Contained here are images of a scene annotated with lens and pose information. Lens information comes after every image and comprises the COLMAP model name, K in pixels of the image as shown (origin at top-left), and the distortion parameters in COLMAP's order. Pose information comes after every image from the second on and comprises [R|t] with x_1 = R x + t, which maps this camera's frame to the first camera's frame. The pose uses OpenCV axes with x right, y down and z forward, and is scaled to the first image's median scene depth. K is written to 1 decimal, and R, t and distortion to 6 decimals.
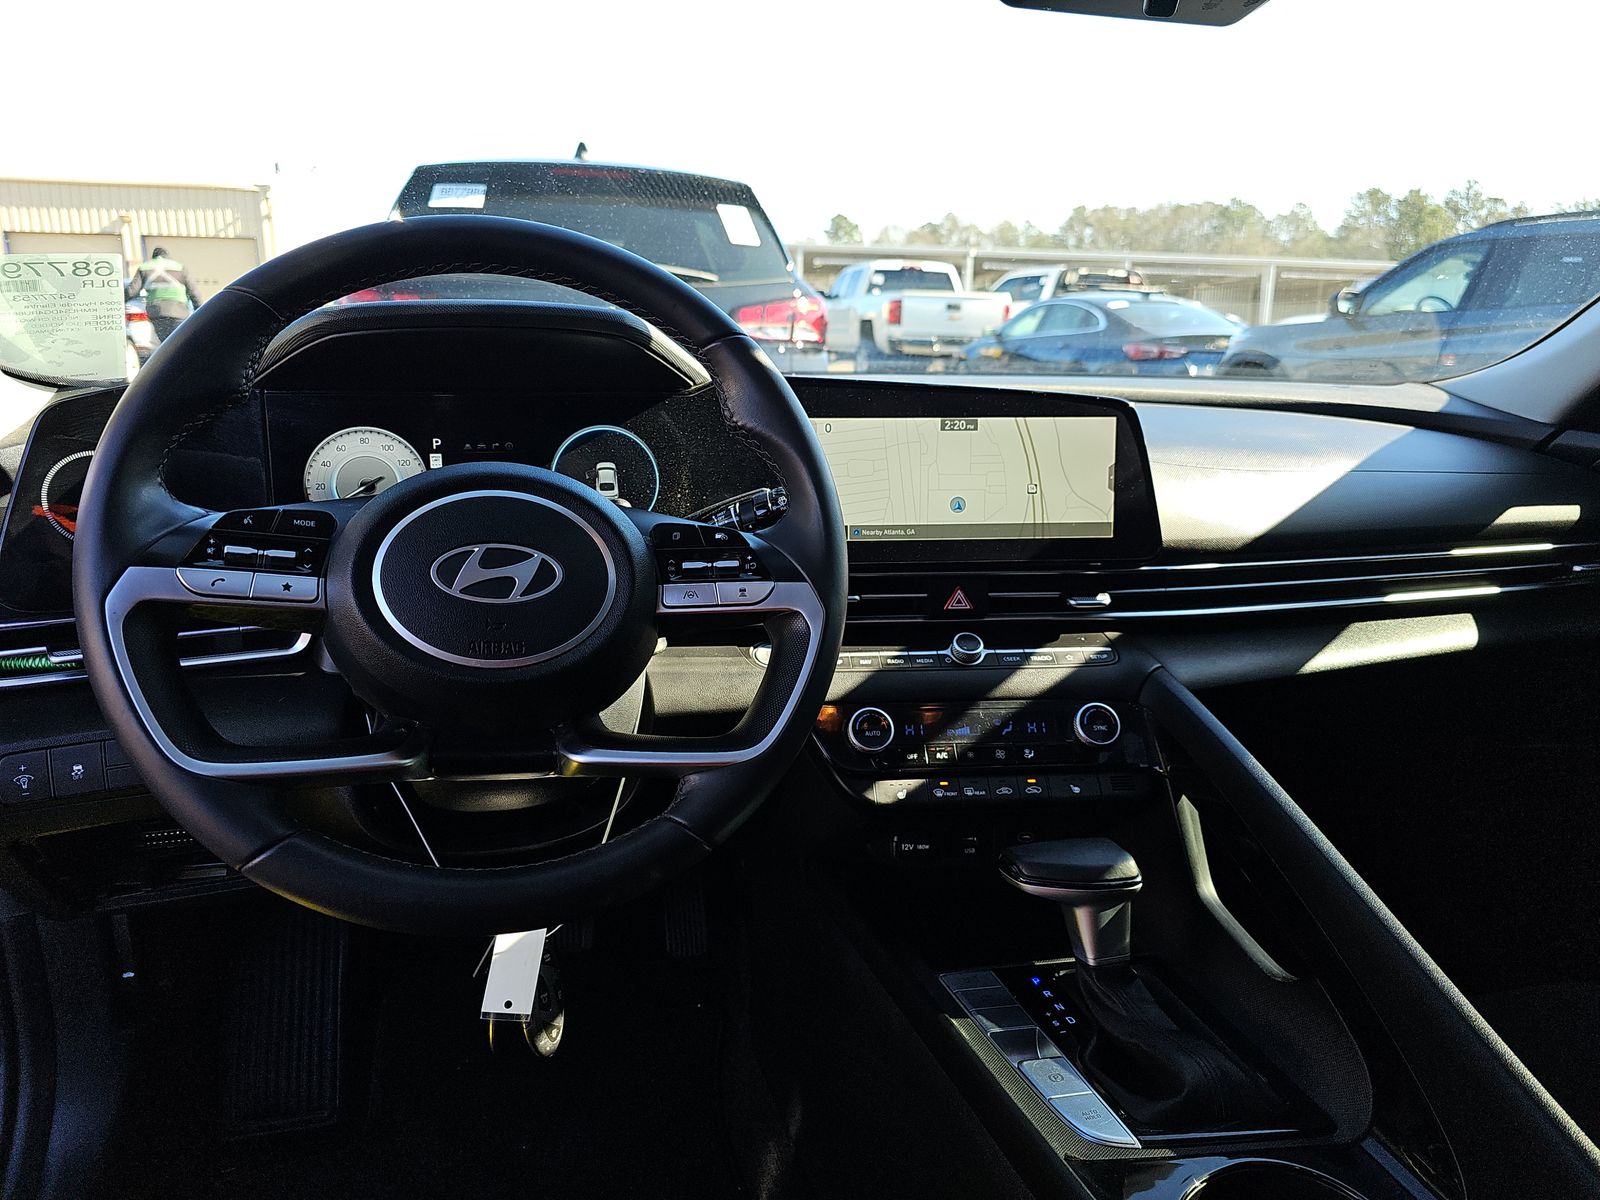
lens RADIAL K [[1044.4, 0, 800.0], [0, 1044.4, 600.0], [0, 0, 1]] dist [0.051851, -0.056527]
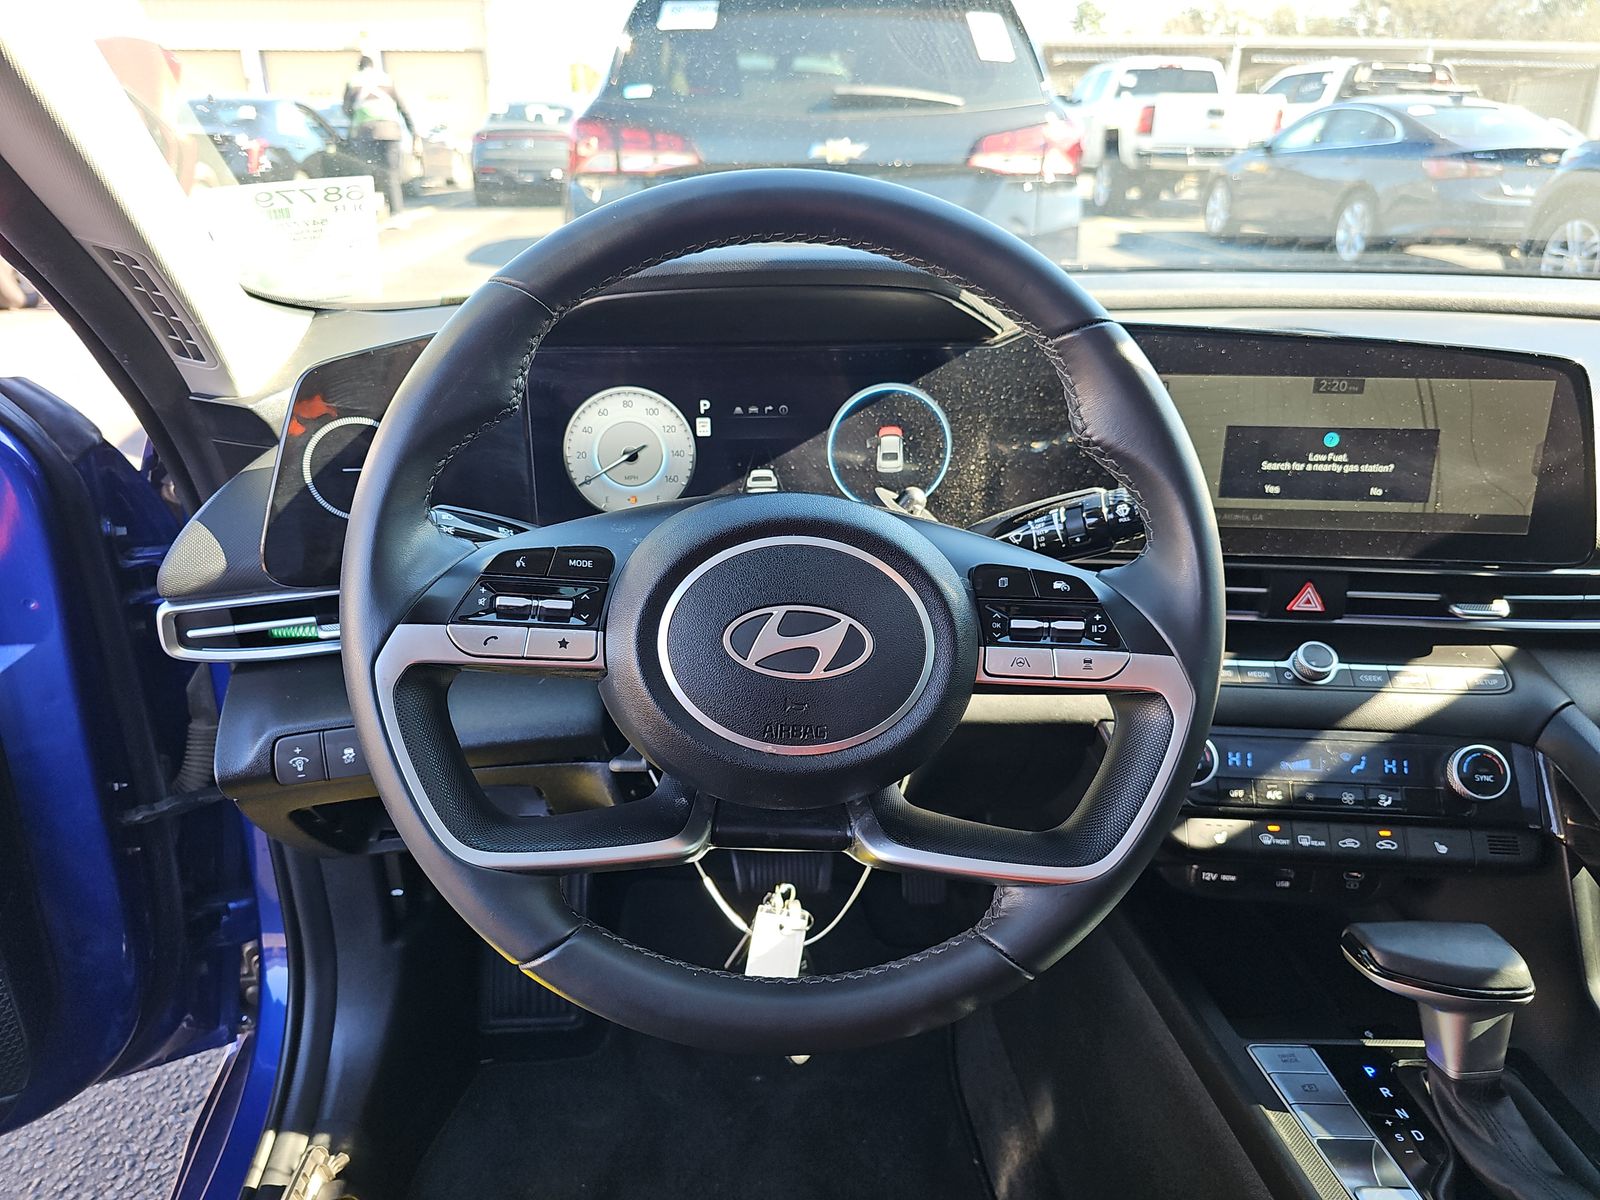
lens RADIAL K [[1044.4, 0, 800.0], [0, 1044.4, 600.0], [0, 0, 1]] dist [0.051851, -0.056527]
pose [[0.980964, 0.067878, -0.181938, -0.092816], [-0.037484, 0.985486, 0.165564, -0.129920], [0.190536, -0.155592, 0.969271, 0.136434]]
